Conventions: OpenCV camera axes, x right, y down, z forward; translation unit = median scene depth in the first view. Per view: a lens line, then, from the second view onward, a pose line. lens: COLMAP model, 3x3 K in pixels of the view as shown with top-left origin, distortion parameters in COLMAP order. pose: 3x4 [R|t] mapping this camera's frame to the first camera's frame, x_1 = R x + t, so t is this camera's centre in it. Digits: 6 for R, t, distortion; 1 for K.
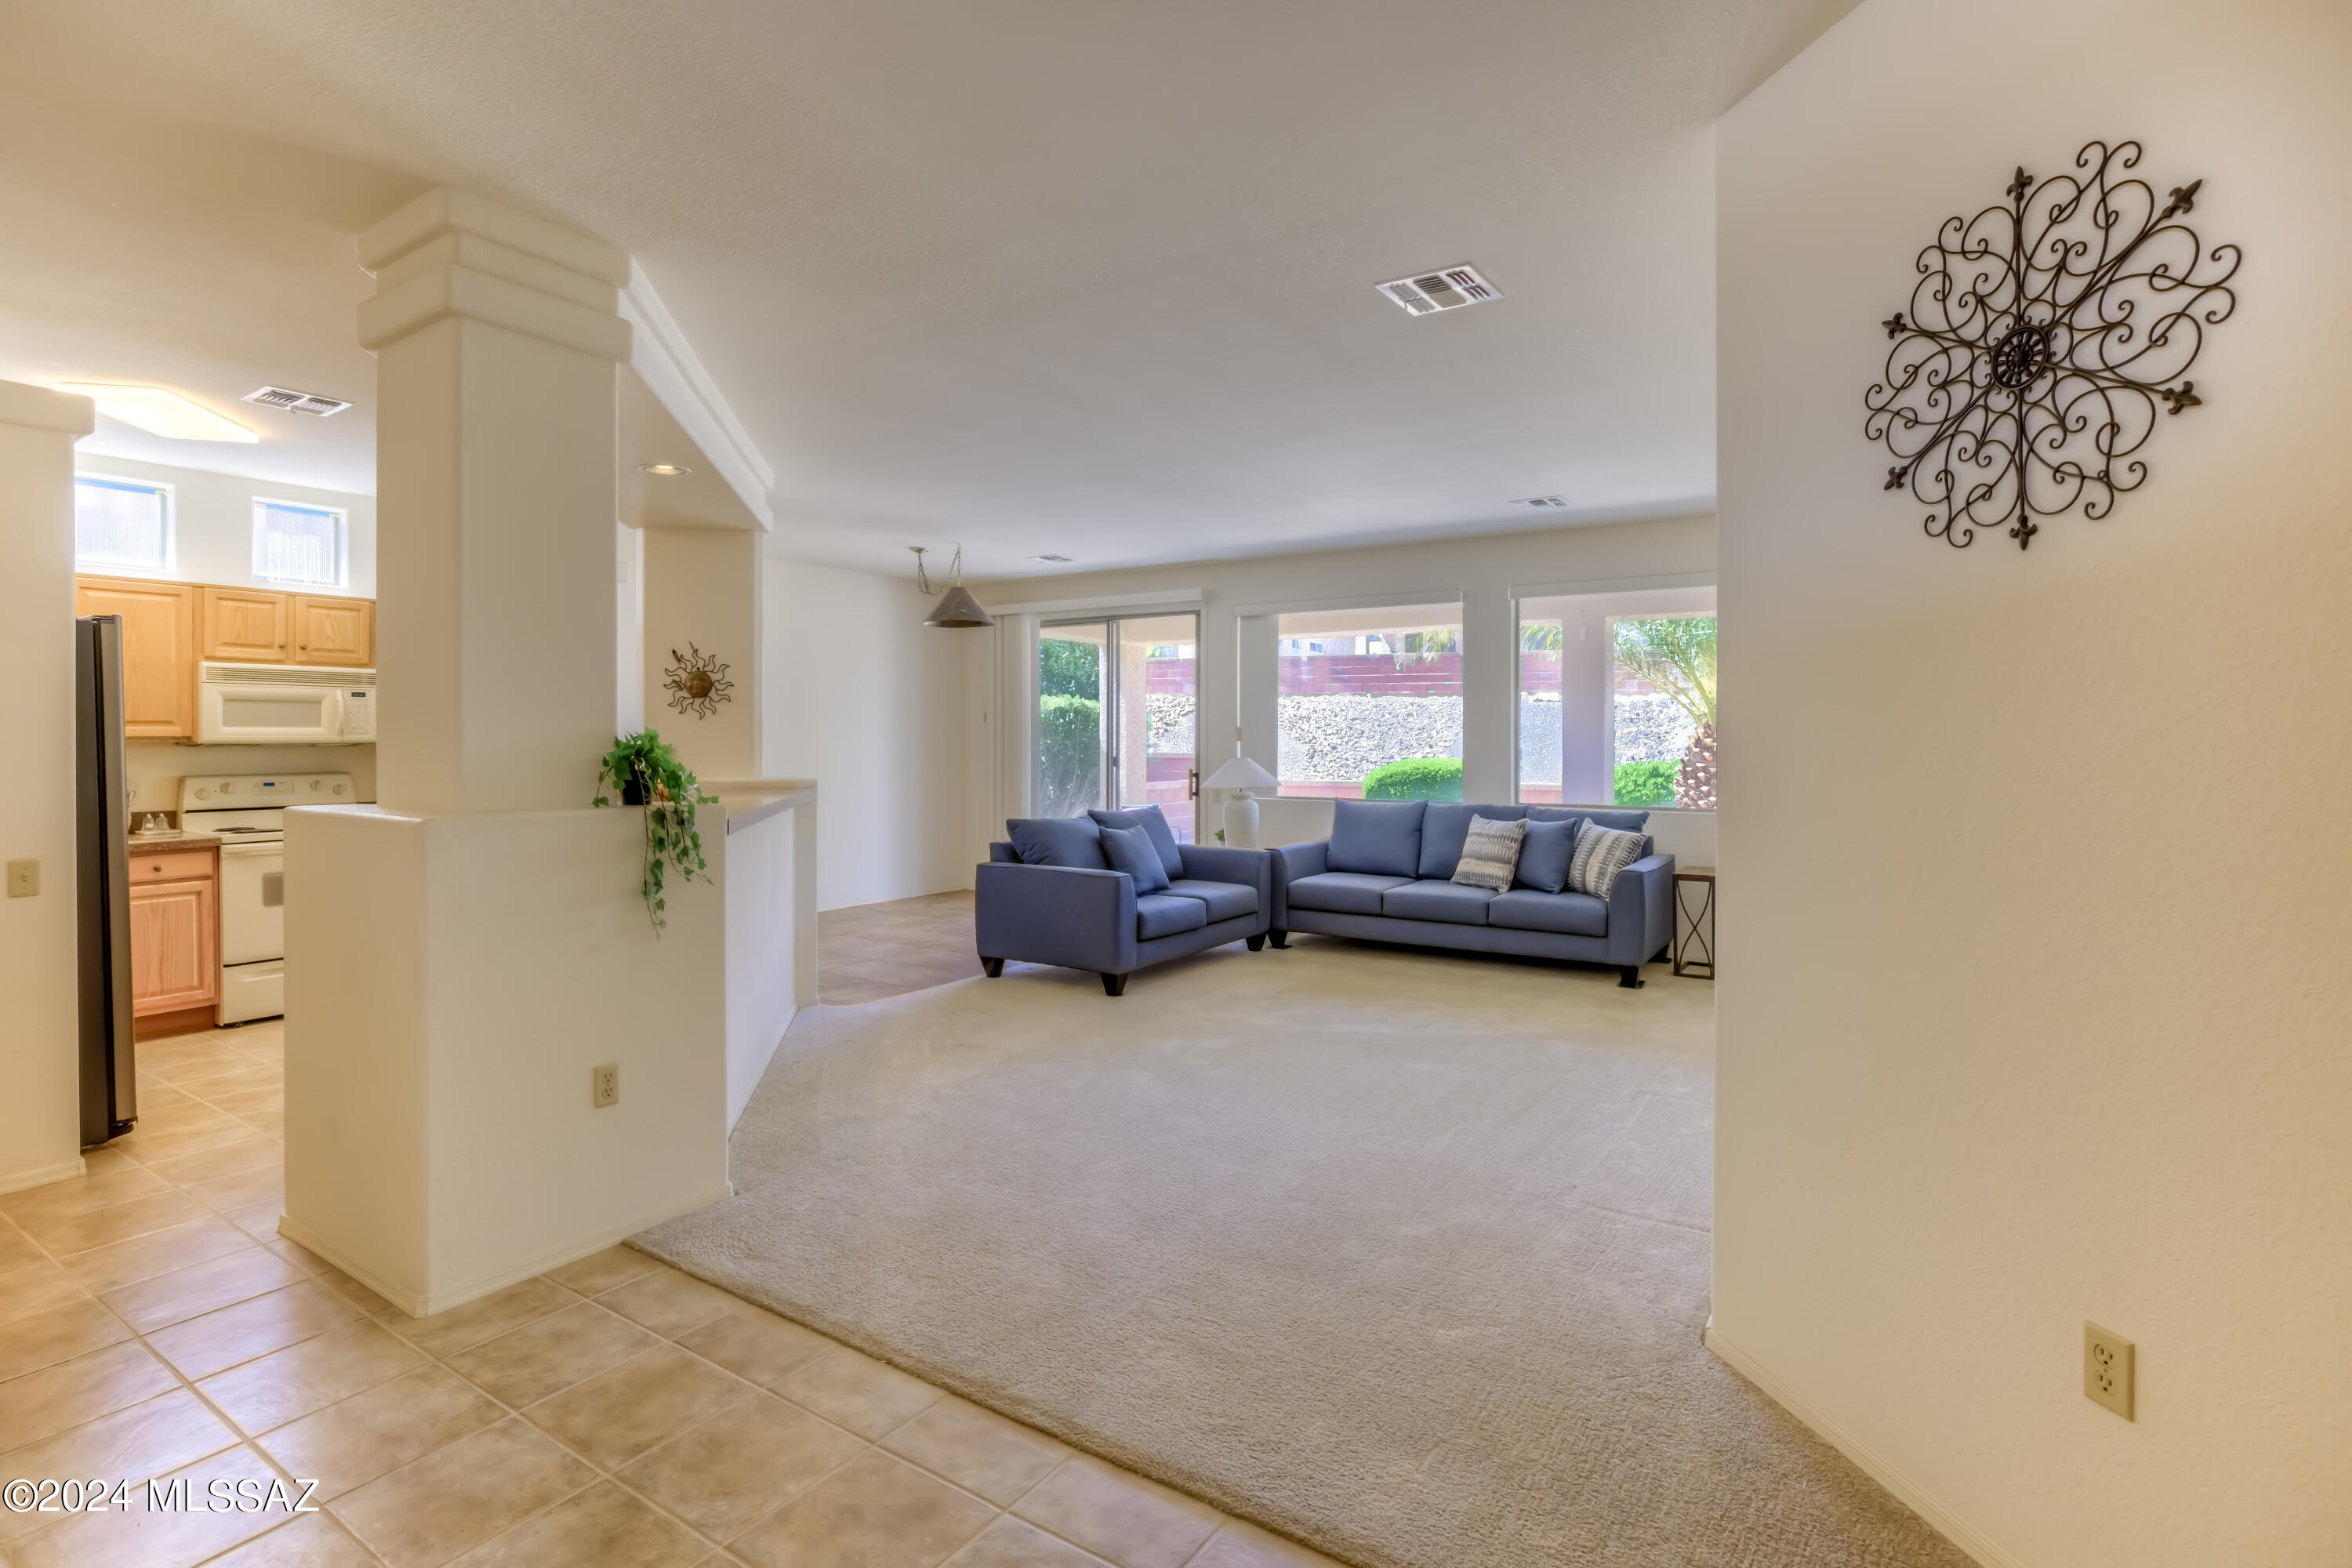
lens RADIAL K [[1129.5, 0, 1178.8], [0, 1129.5, 737.5], [0, 0, 1]] dist [-0.035478, 0.012525]
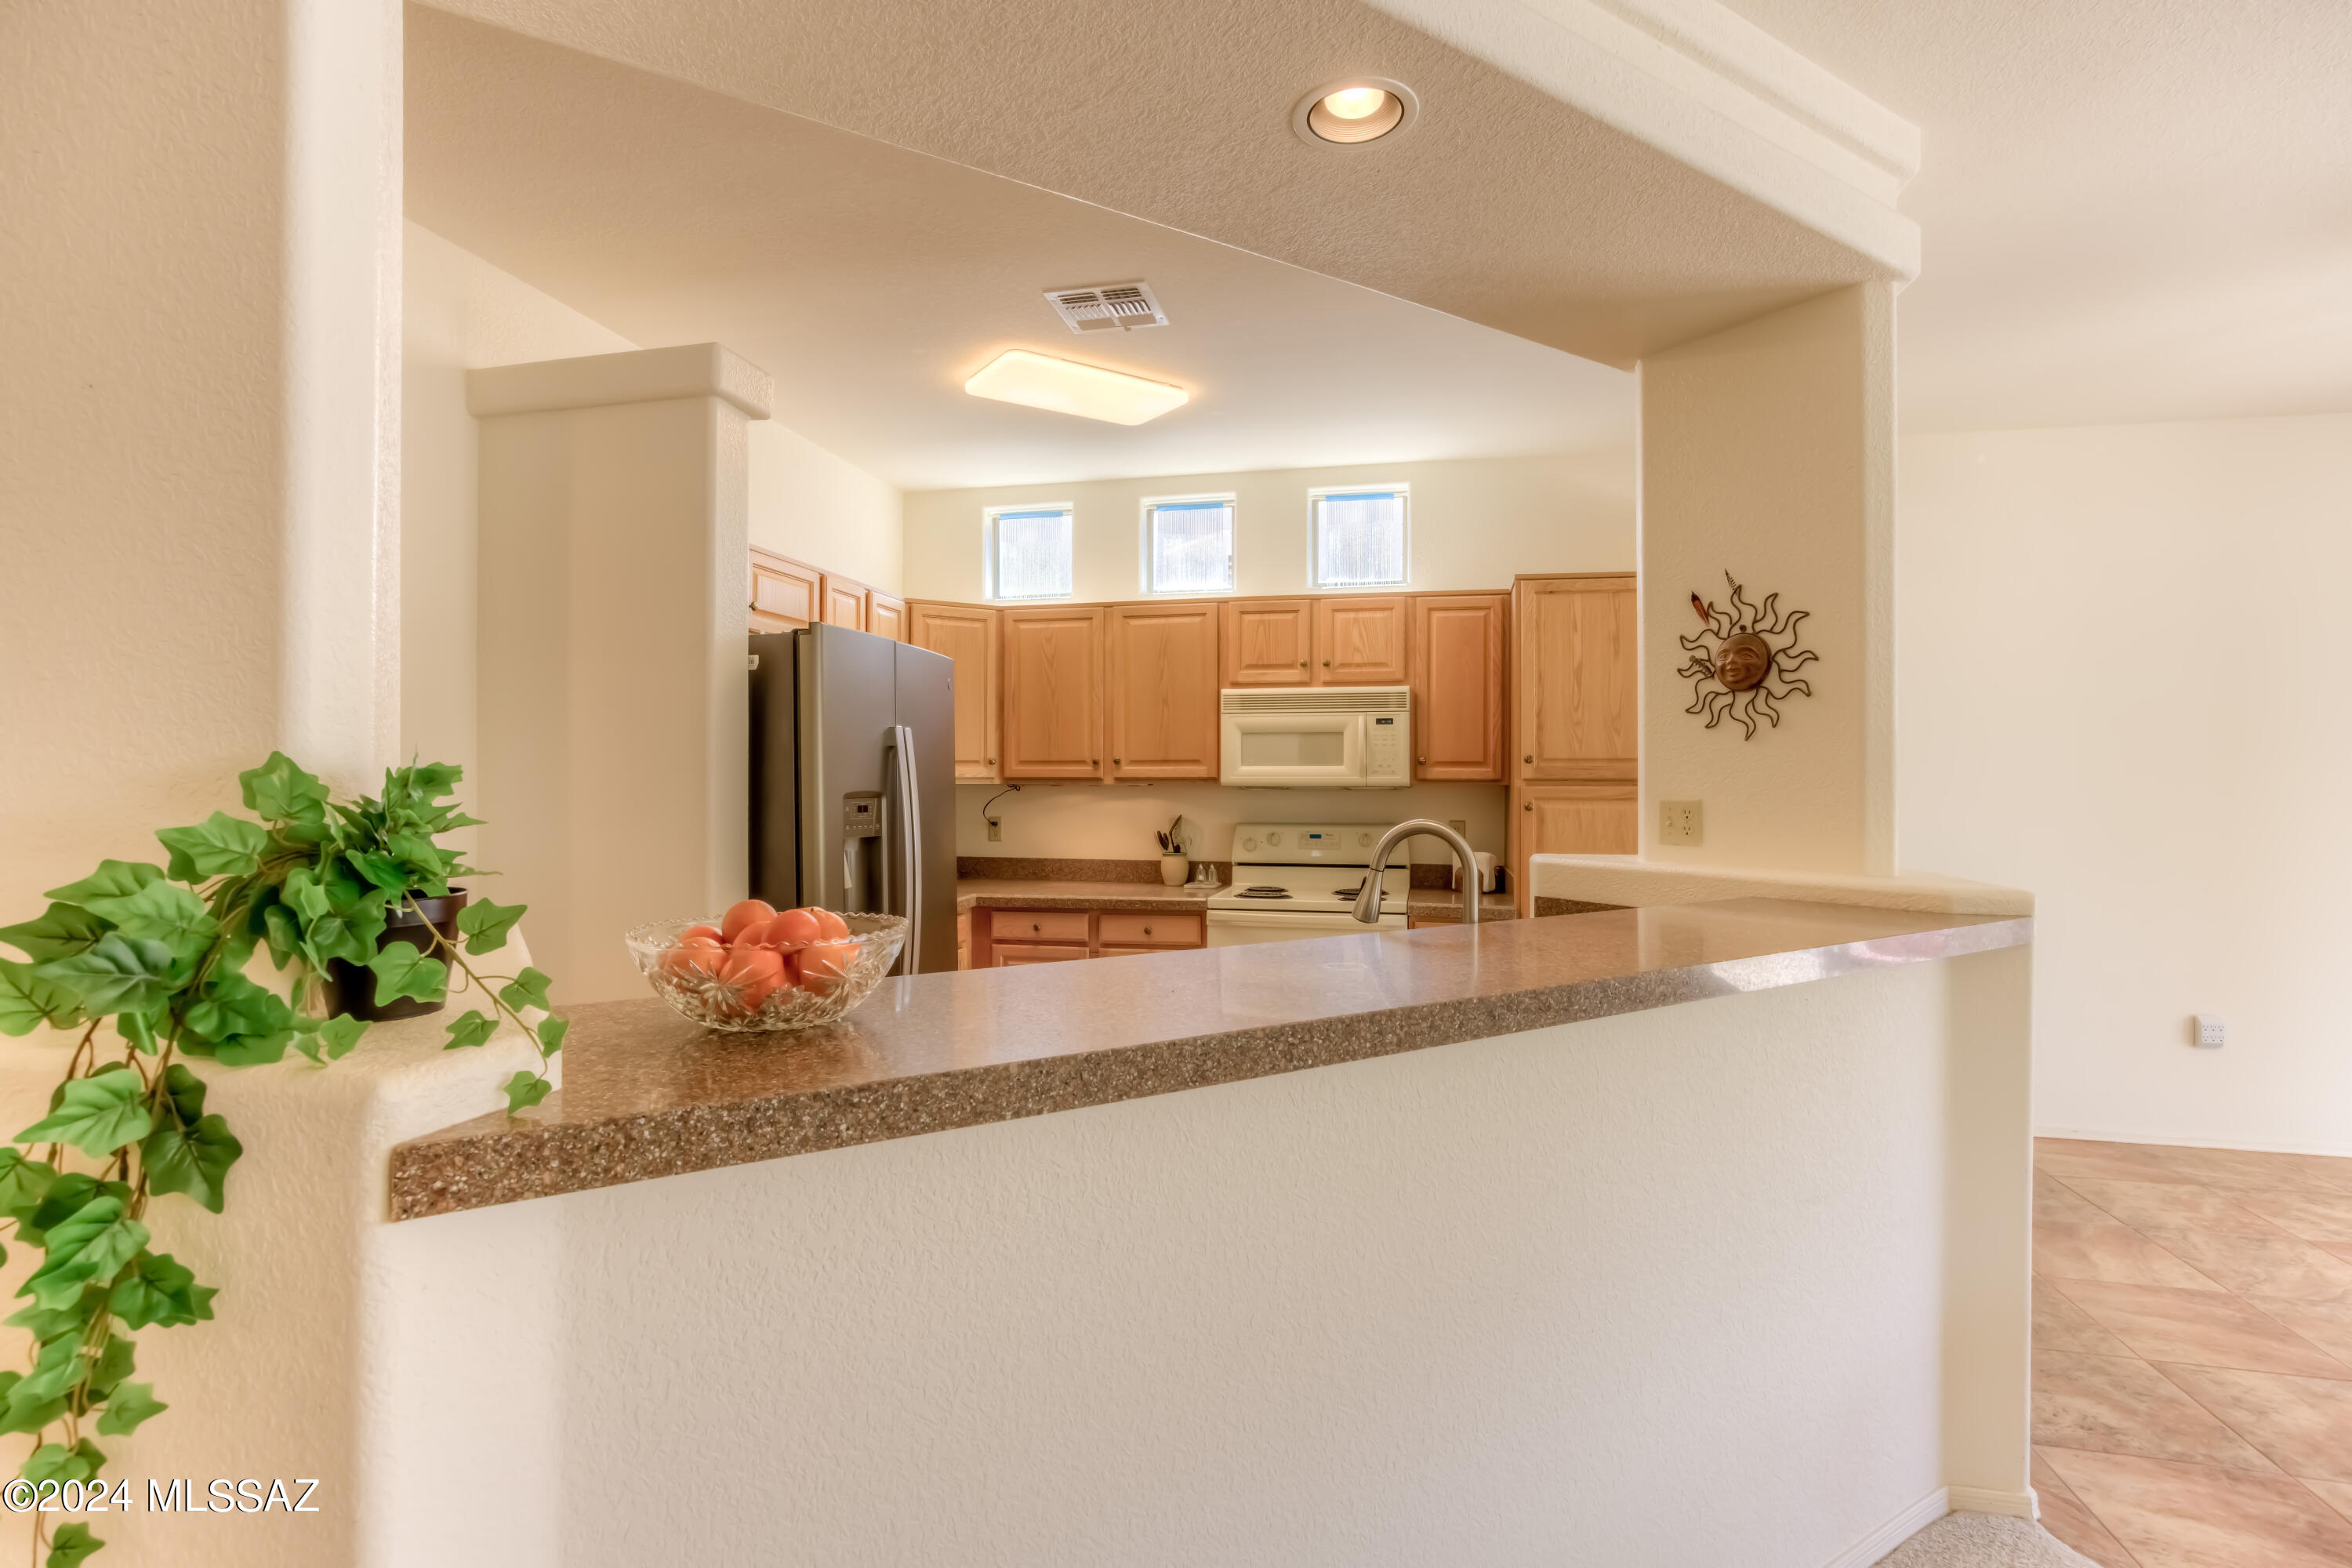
lens RADIAL K [[1129.5, 0, 1162.7], [0, 1129.5, 771.6], [0, 0, 1]] dist [-0.035478, 0.012525]
pose [[0.348800, -0.005424, -0.937182, -0.083877], [-0.000970, 0.999981, -0.006148, -0.000057], [0.937197, 0.003054, 0.348788, 0.617203]]
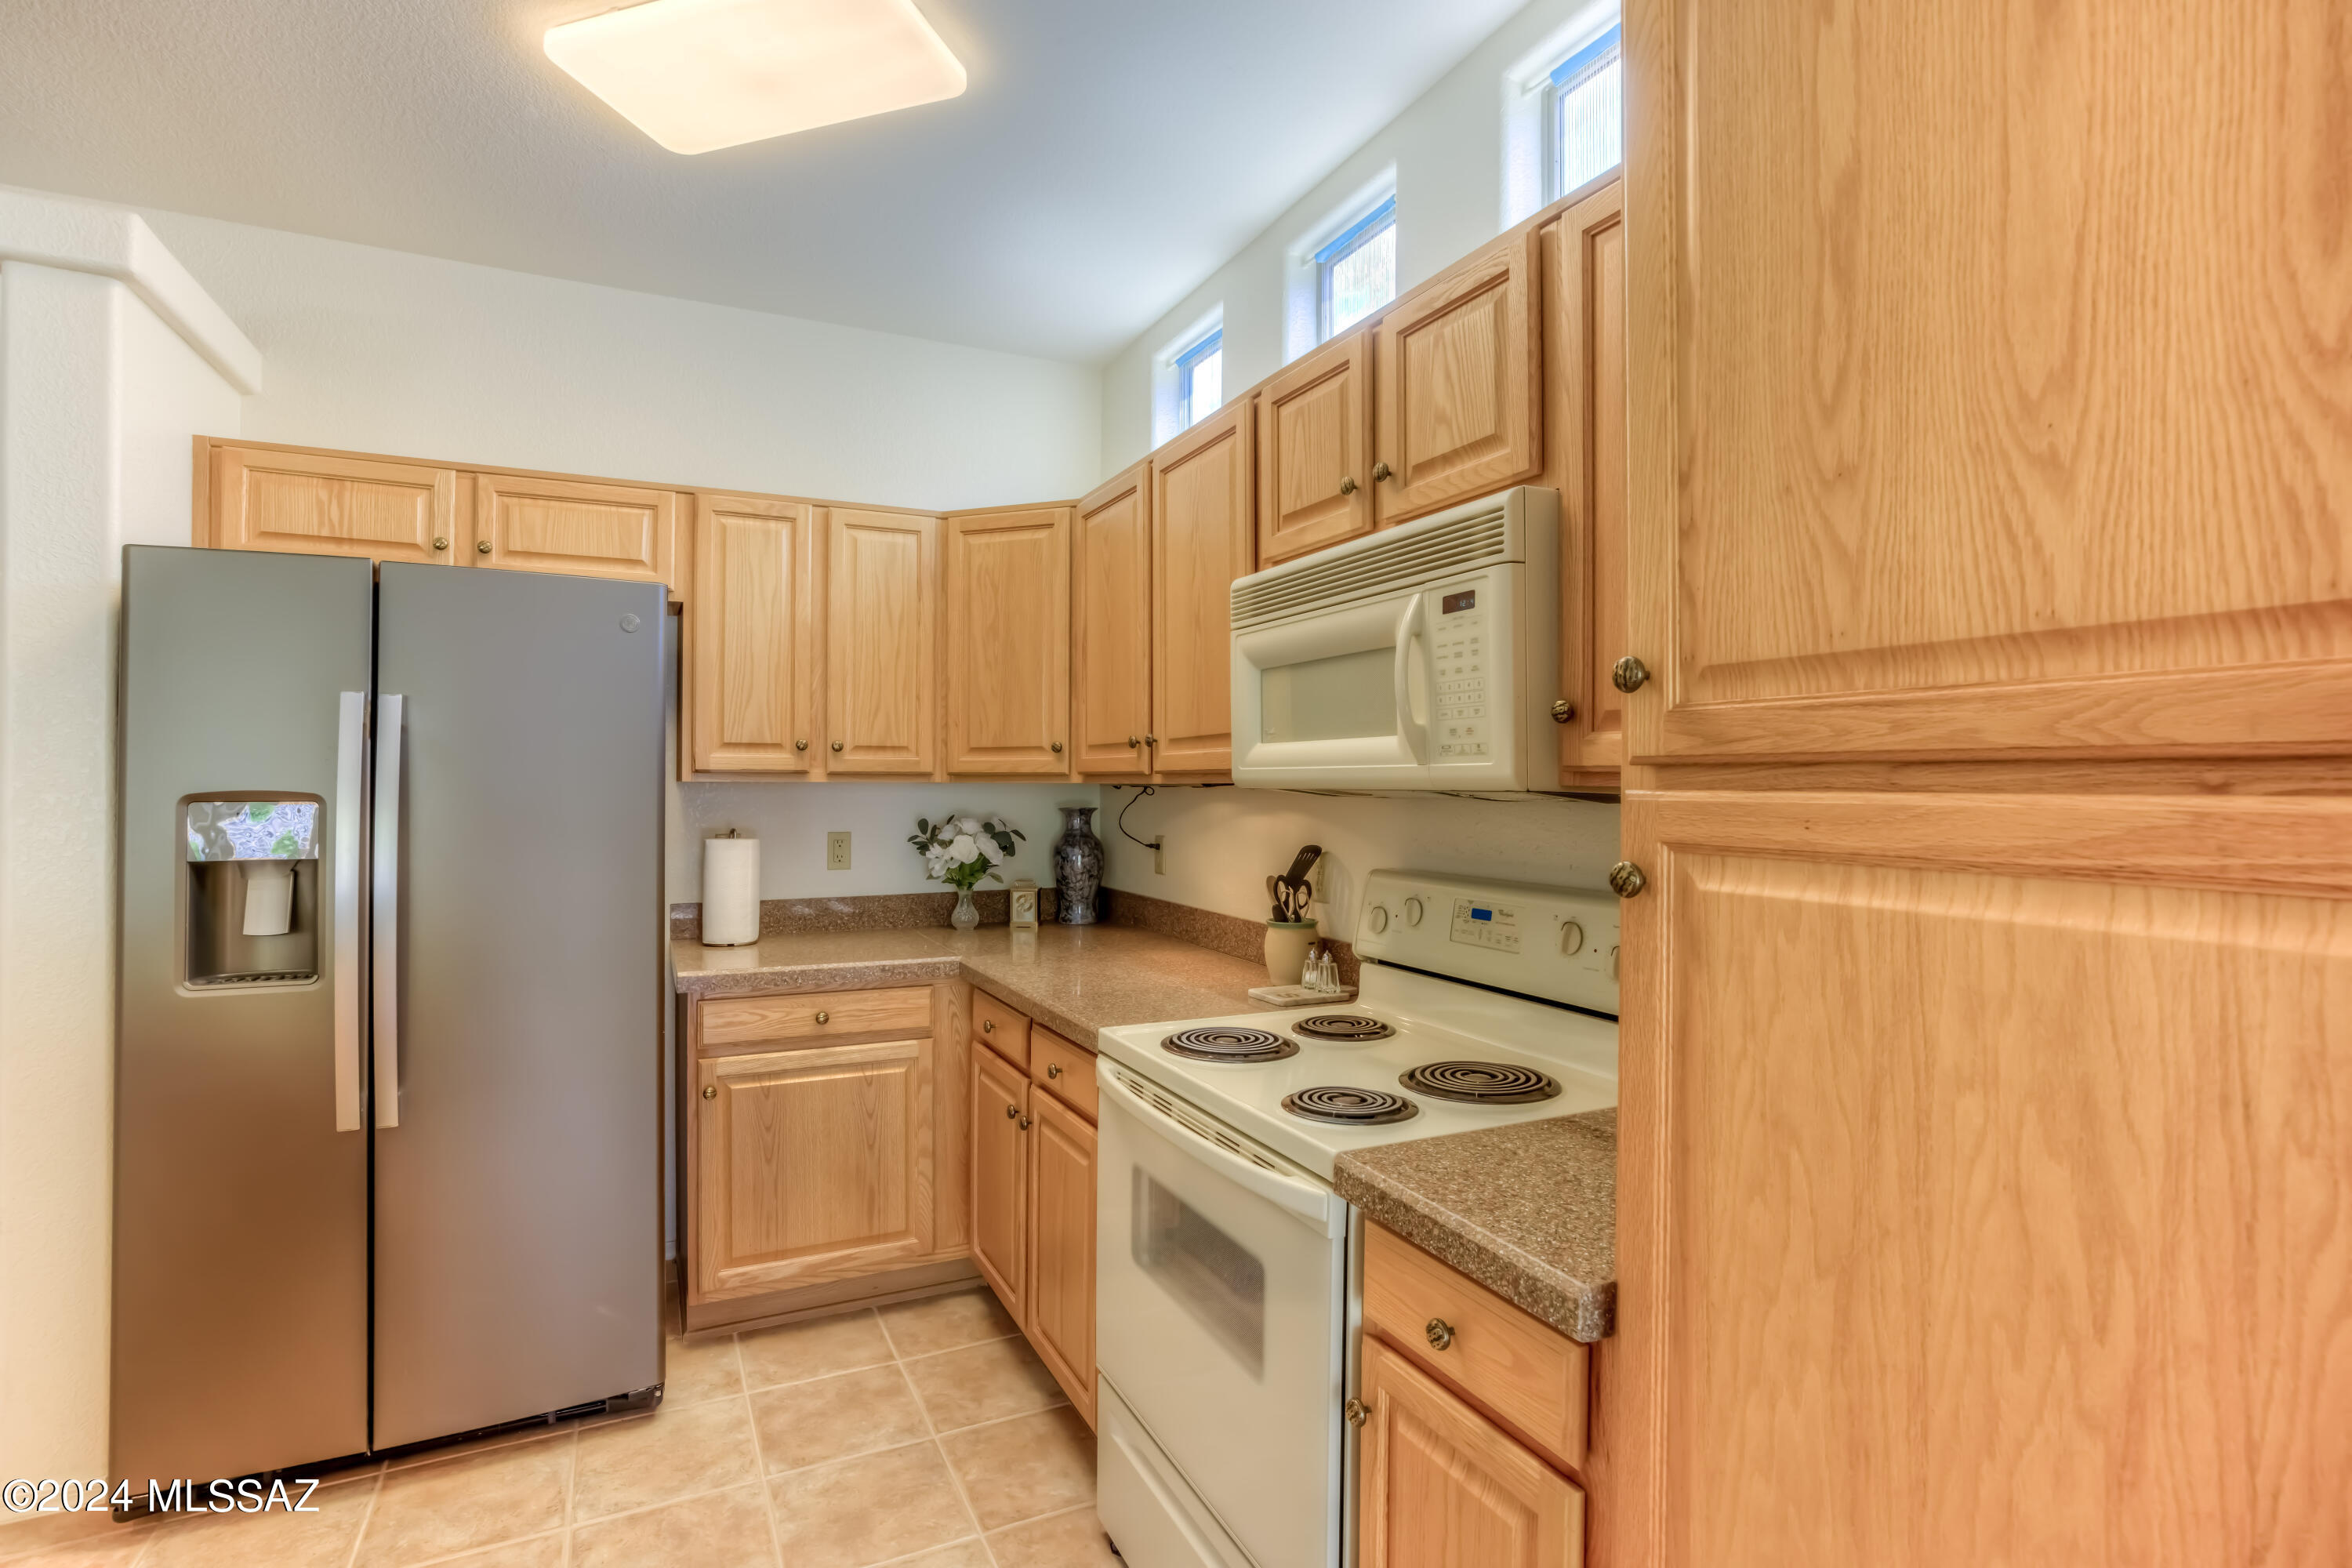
lens RADIAL K [[1129.5, 0, 1145.5], [0, 1129.5, 772.8], [0, 0, 1]] dist [-0.035478, 0.012525]
pose [[-0.535140, -0.008272, -0.844723, -0.495873], [-0.003022, 0.999964, -0.007878, 0.003419], [0.844758, -0.001663, -0.535146, 1.114882]]
